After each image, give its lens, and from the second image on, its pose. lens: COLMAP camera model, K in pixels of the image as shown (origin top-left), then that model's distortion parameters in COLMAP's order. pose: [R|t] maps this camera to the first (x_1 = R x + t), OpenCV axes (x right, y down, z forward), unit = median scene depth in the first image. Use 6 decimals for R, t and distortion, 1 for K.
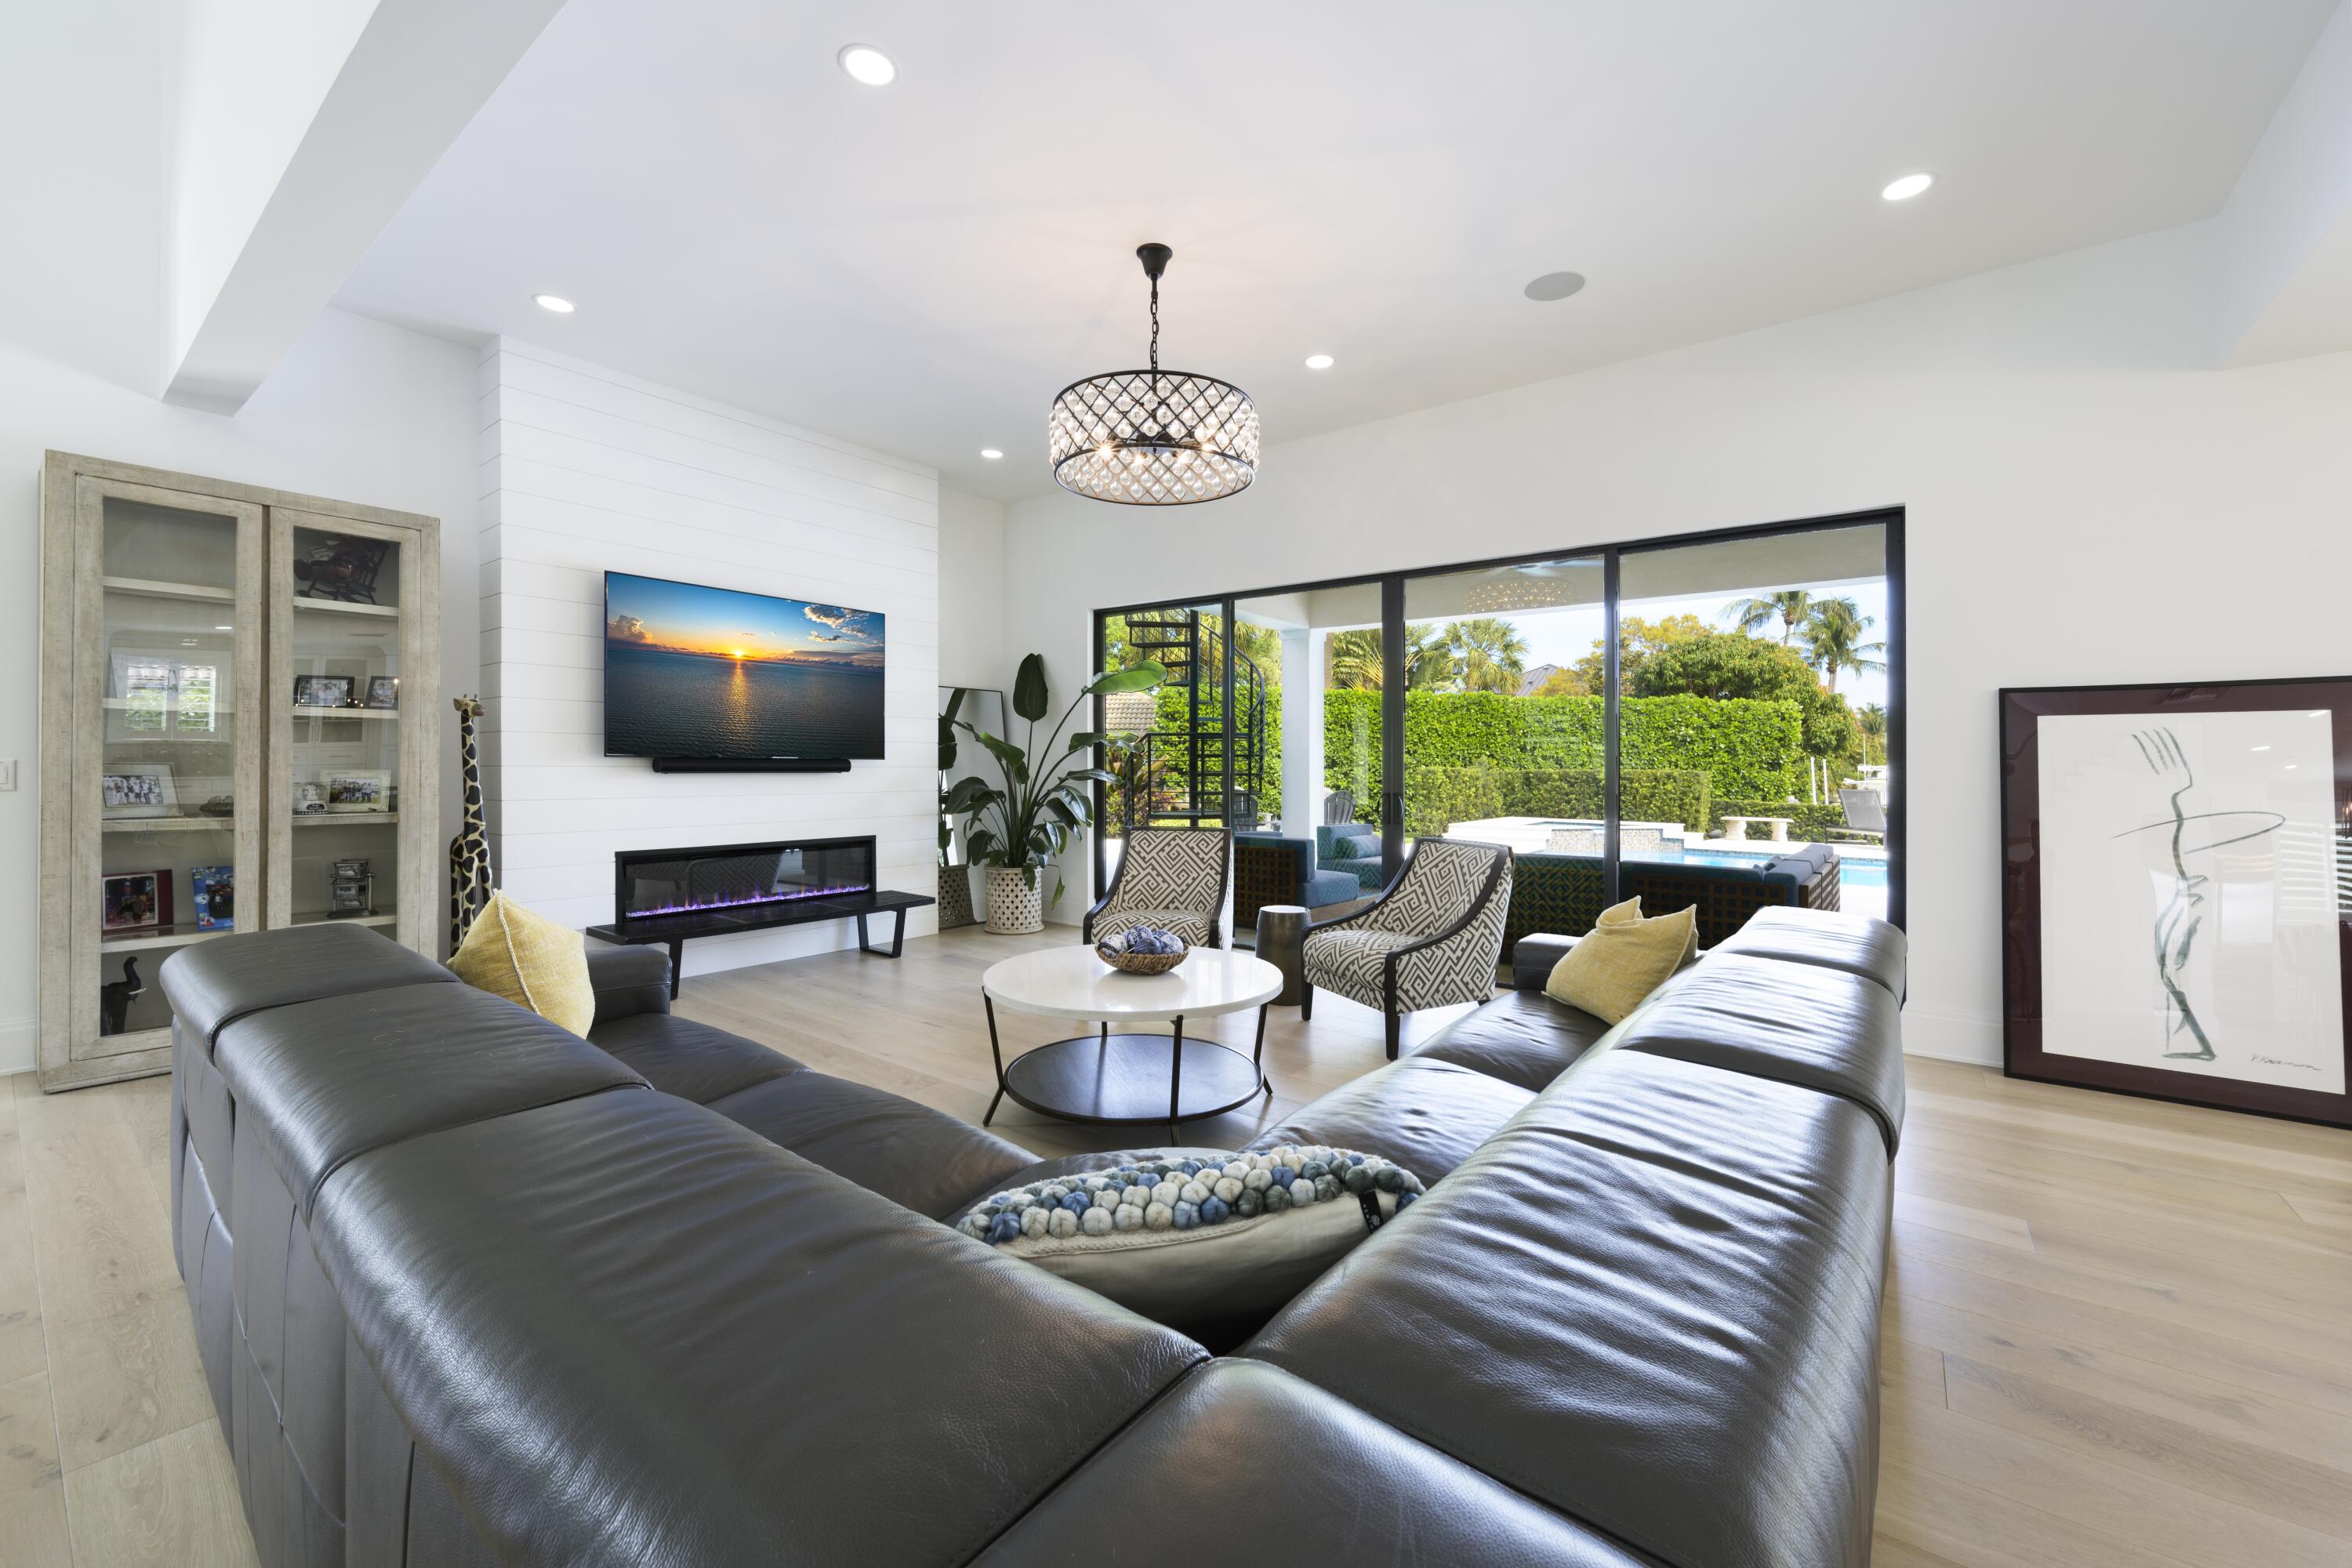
lens RADIAL K [[922.9, 0, 1186.7], [0, 922.9, 761.9], [0, 0, 1]] dist [-0.000322, -0.000130]
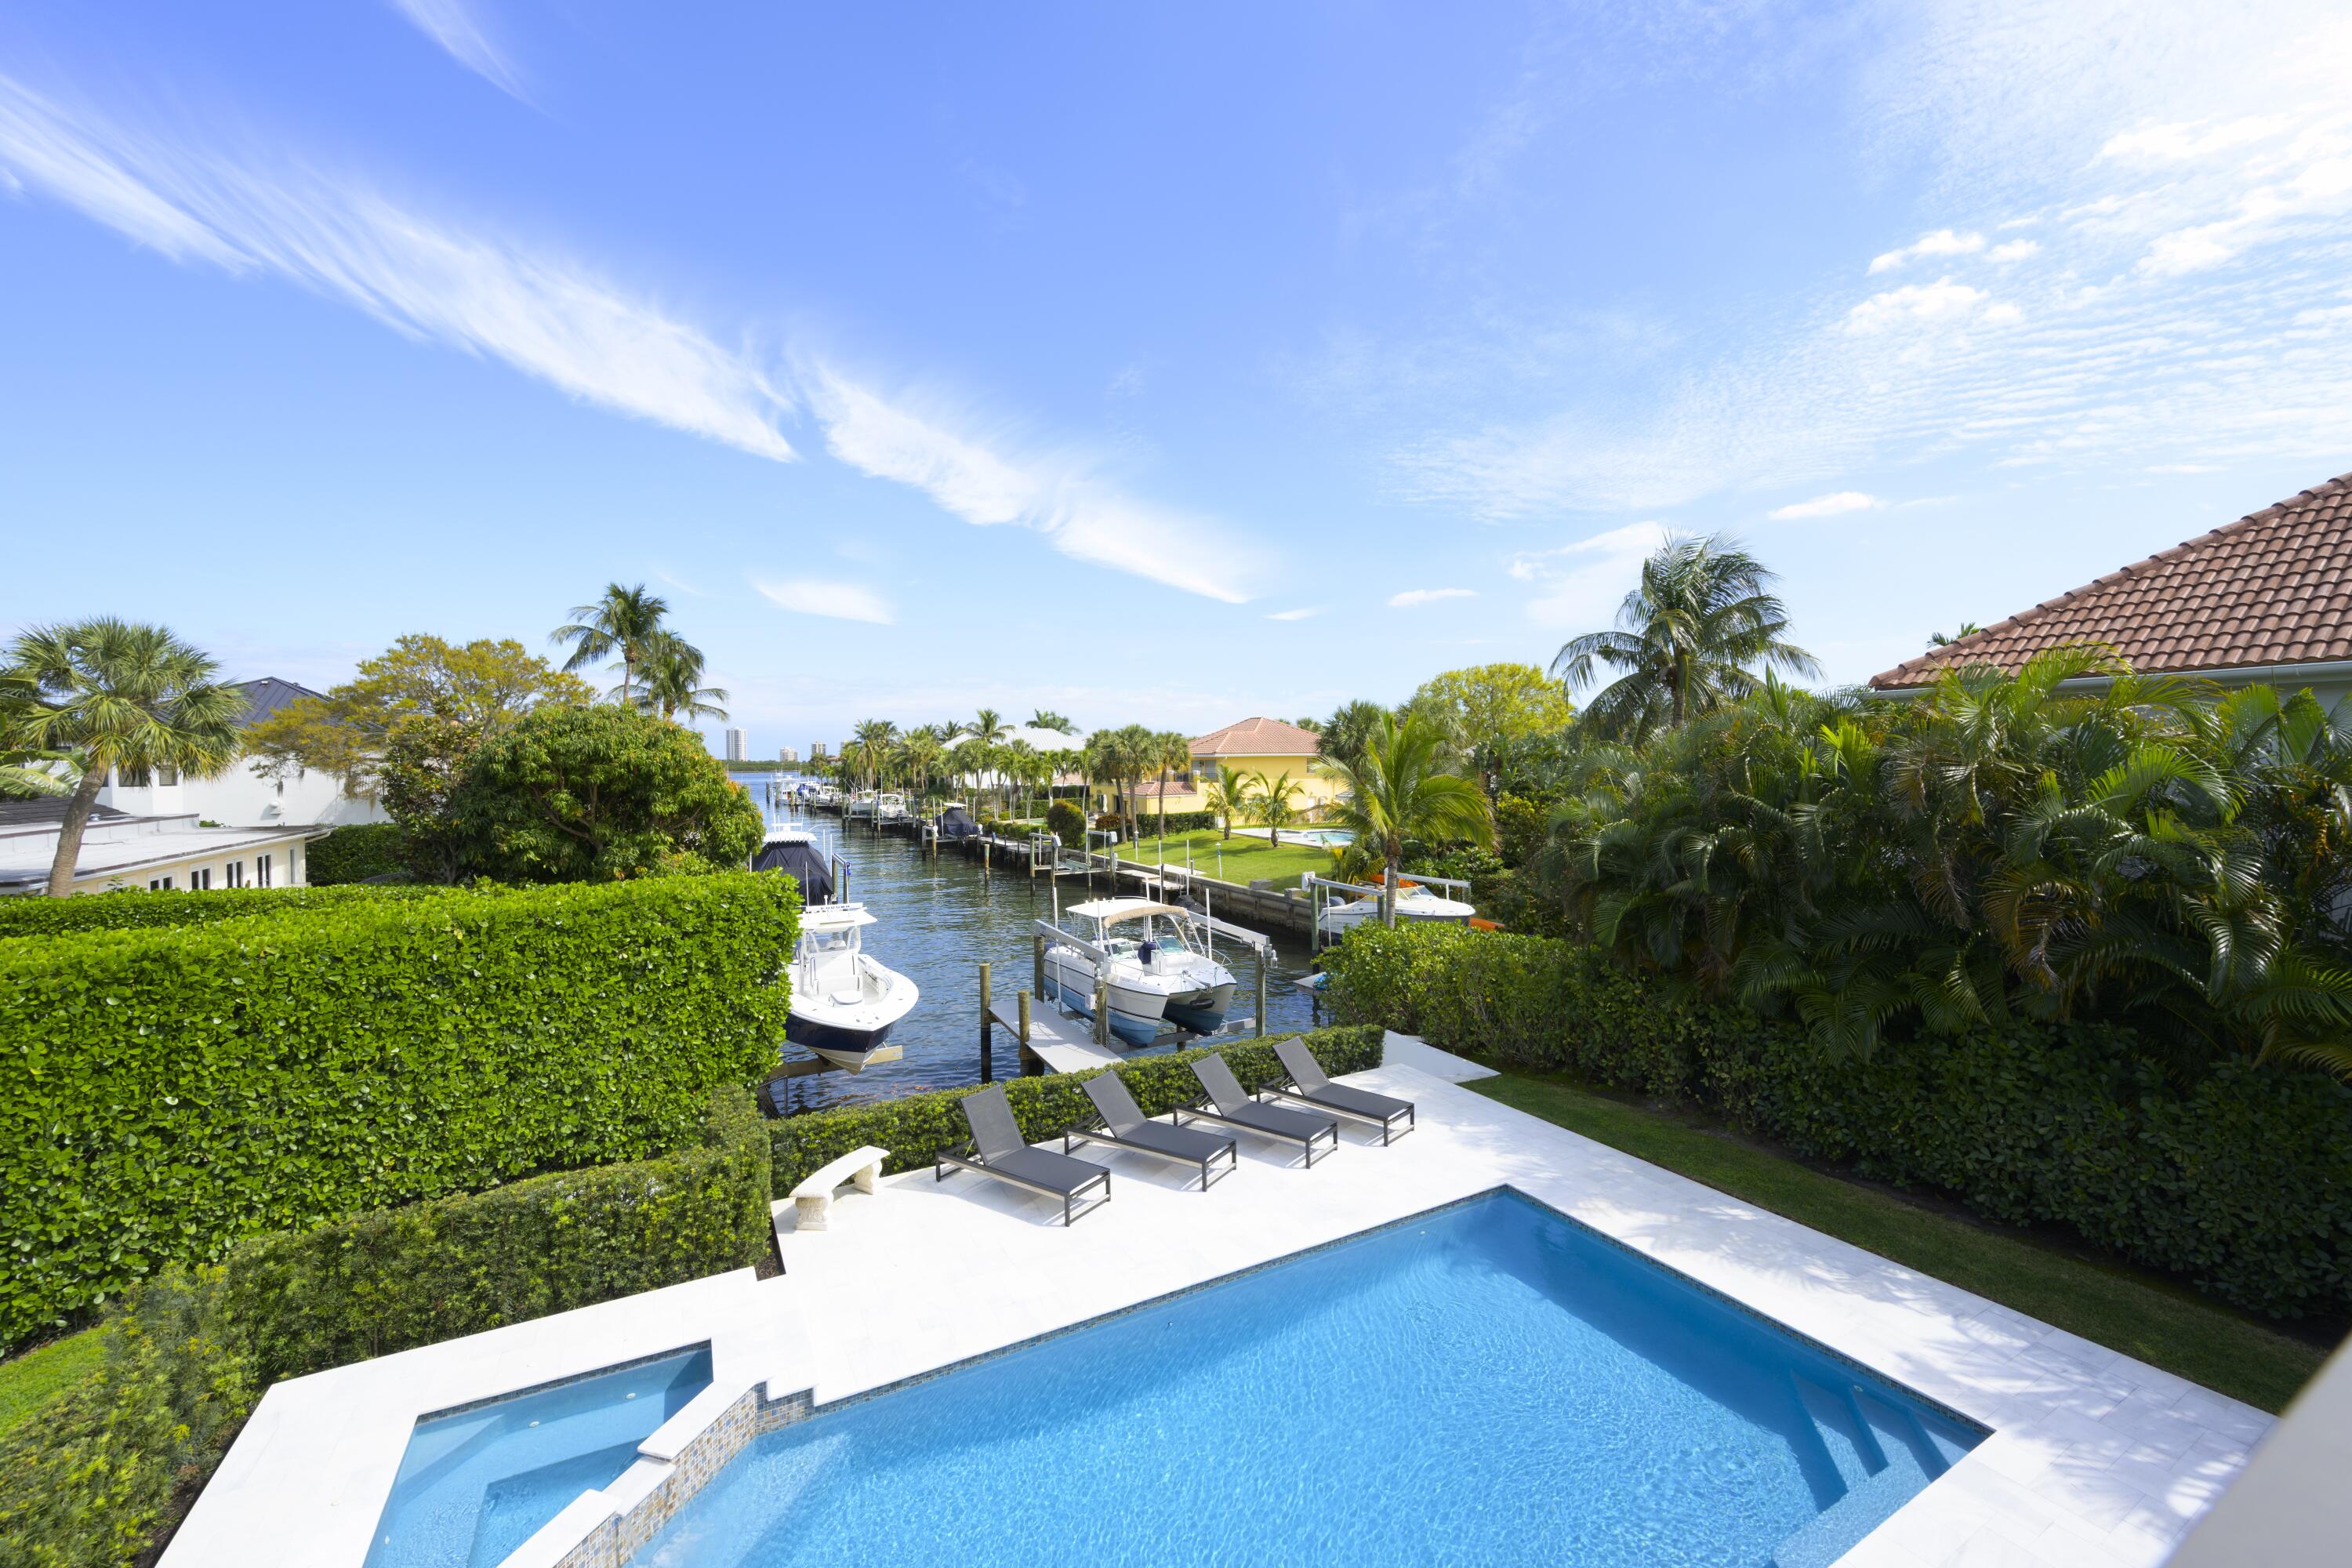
lens RADIAL K [[922.9, 0, 1186.7], [0, 922.9, 761.9], [0, 0, 1]] dist [-0.000322, -0.000130]
pose [[0.391209, -0.012721, 0.920214, 0.092923], [0.008395, 0.999912, 0.010254, -0.105044], [-0.920264, 0.003714, 0.391282, 0.305313]]
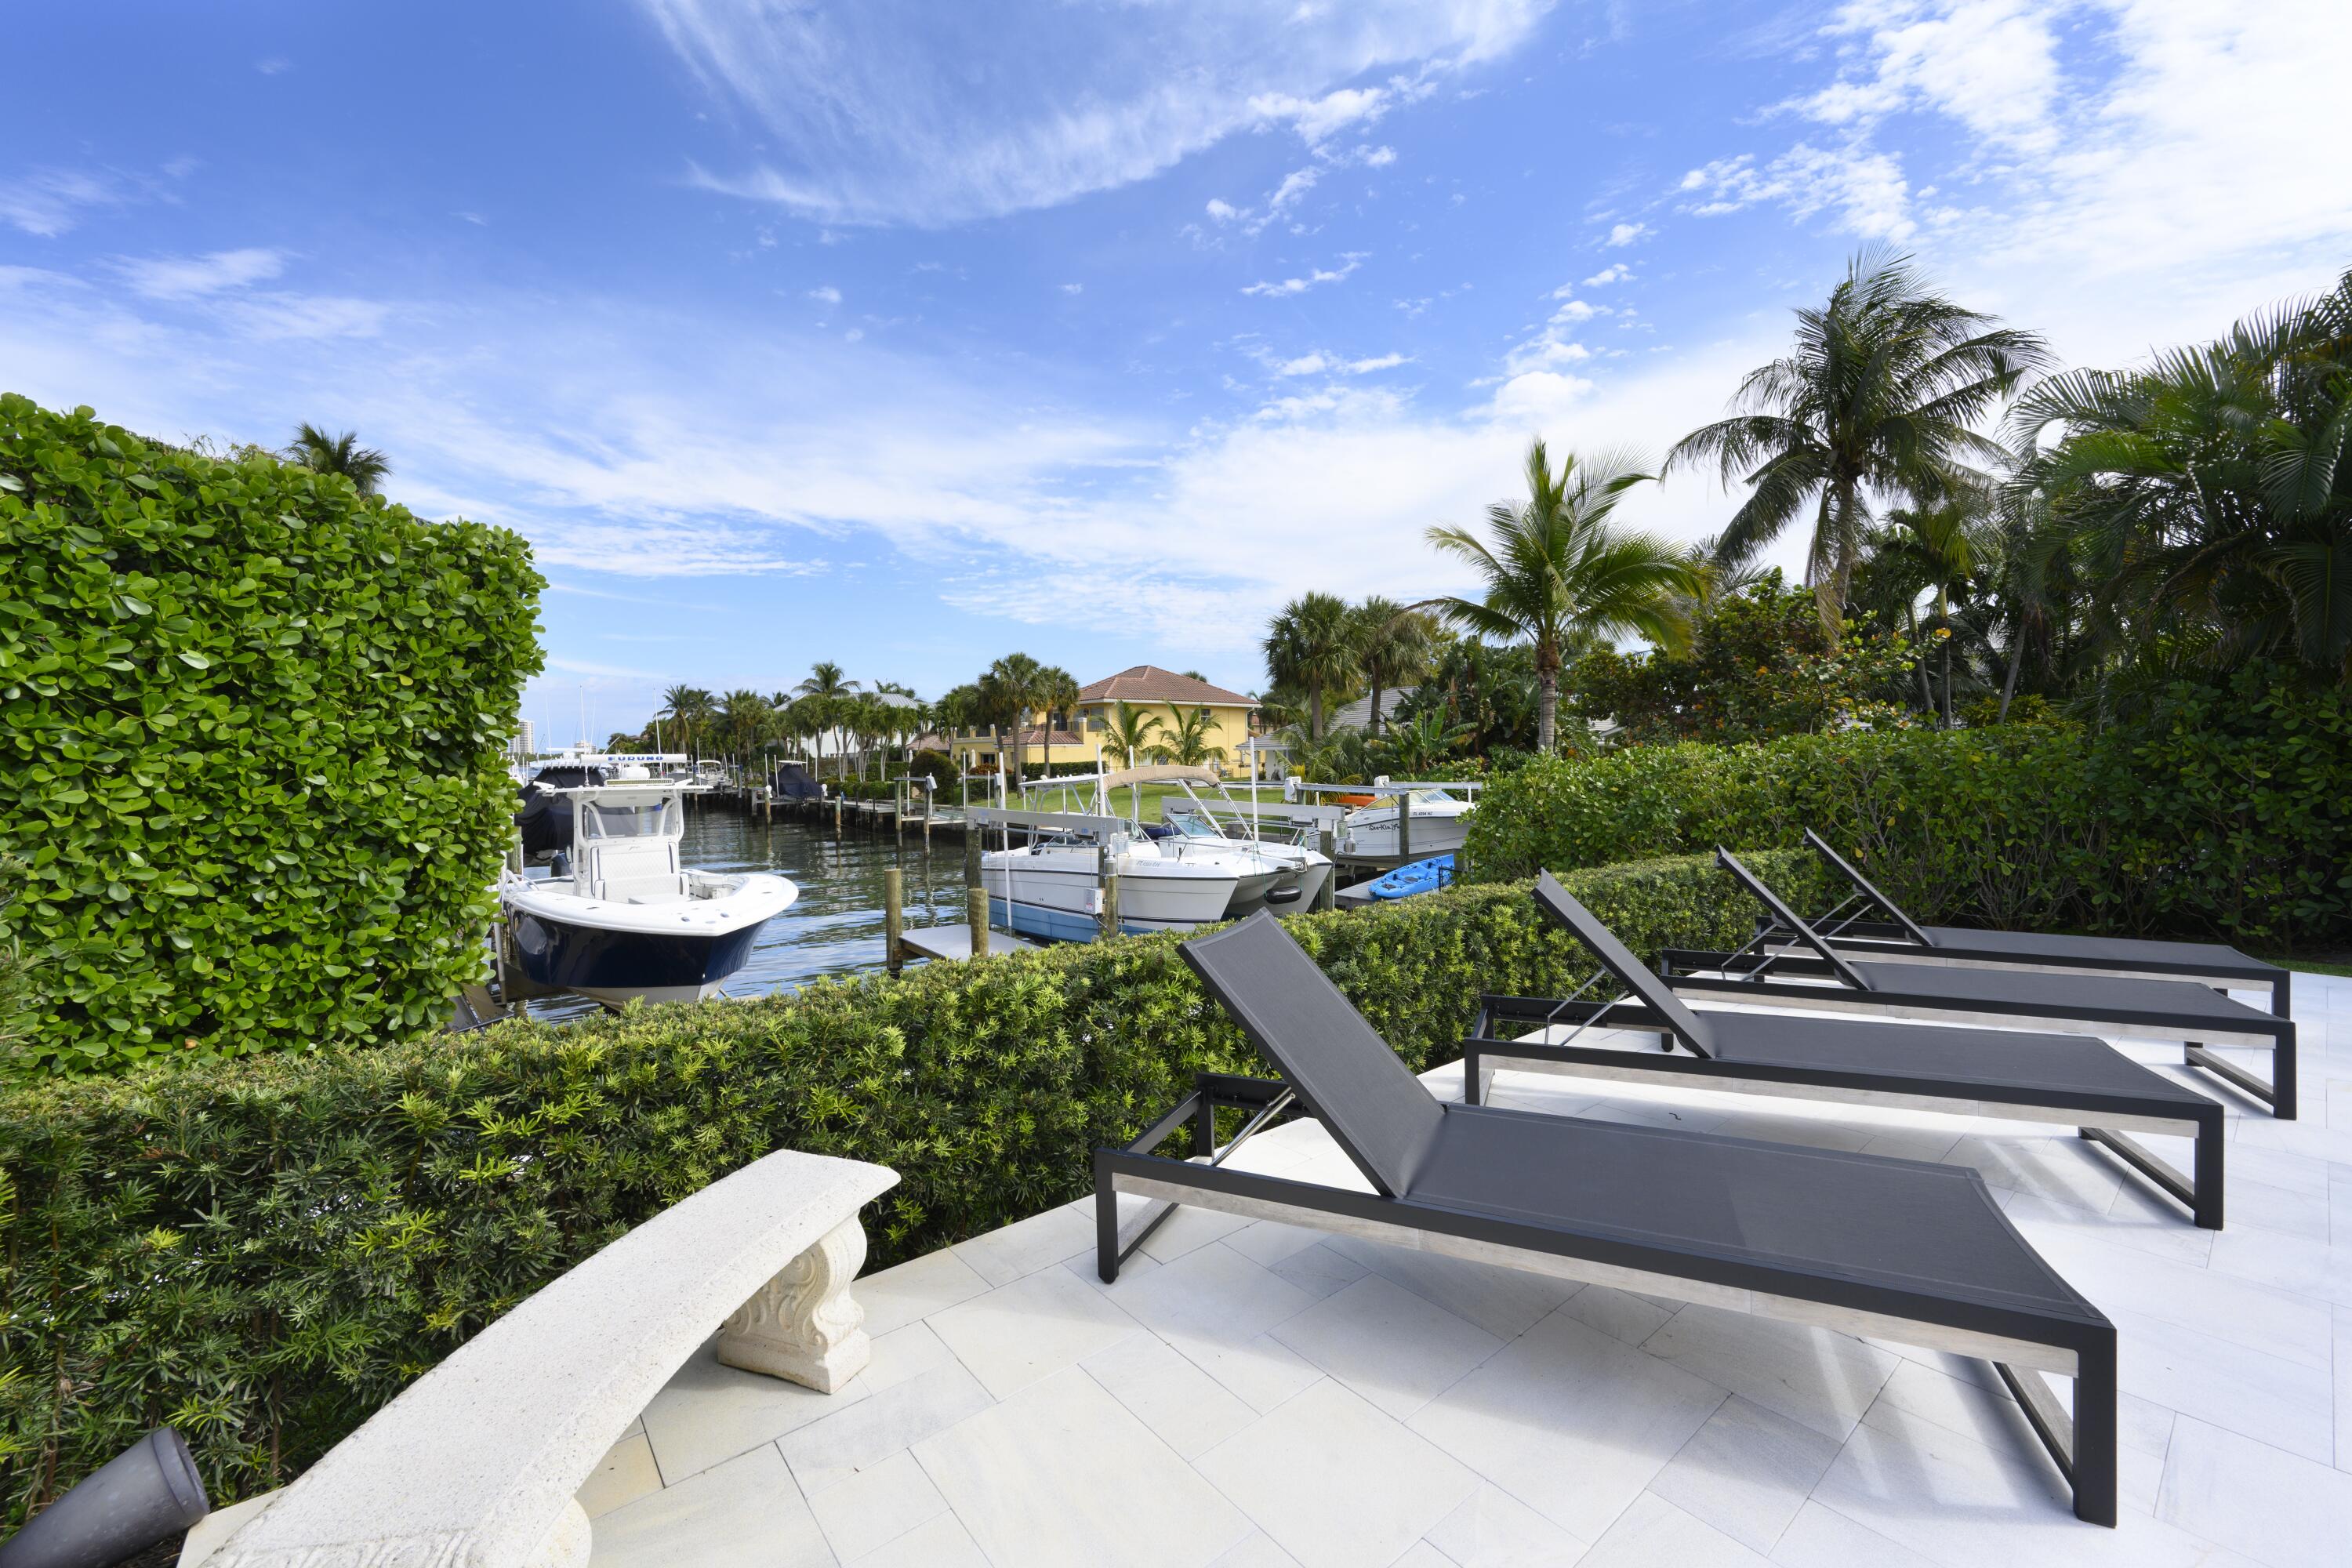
lens RADIAL K [[916.4, 0, 1175.3], [0, 916.4, 774.2], [0, 0, 1]] dist [-0.001029, 0.000005]
pose [[0.236102, -0.027740, 0.971332, 0.288168], [0.008675, 0.999613, 0.026440, 0.003193], [-0.971689, 0.002183, 0.236252, 0.492402]]
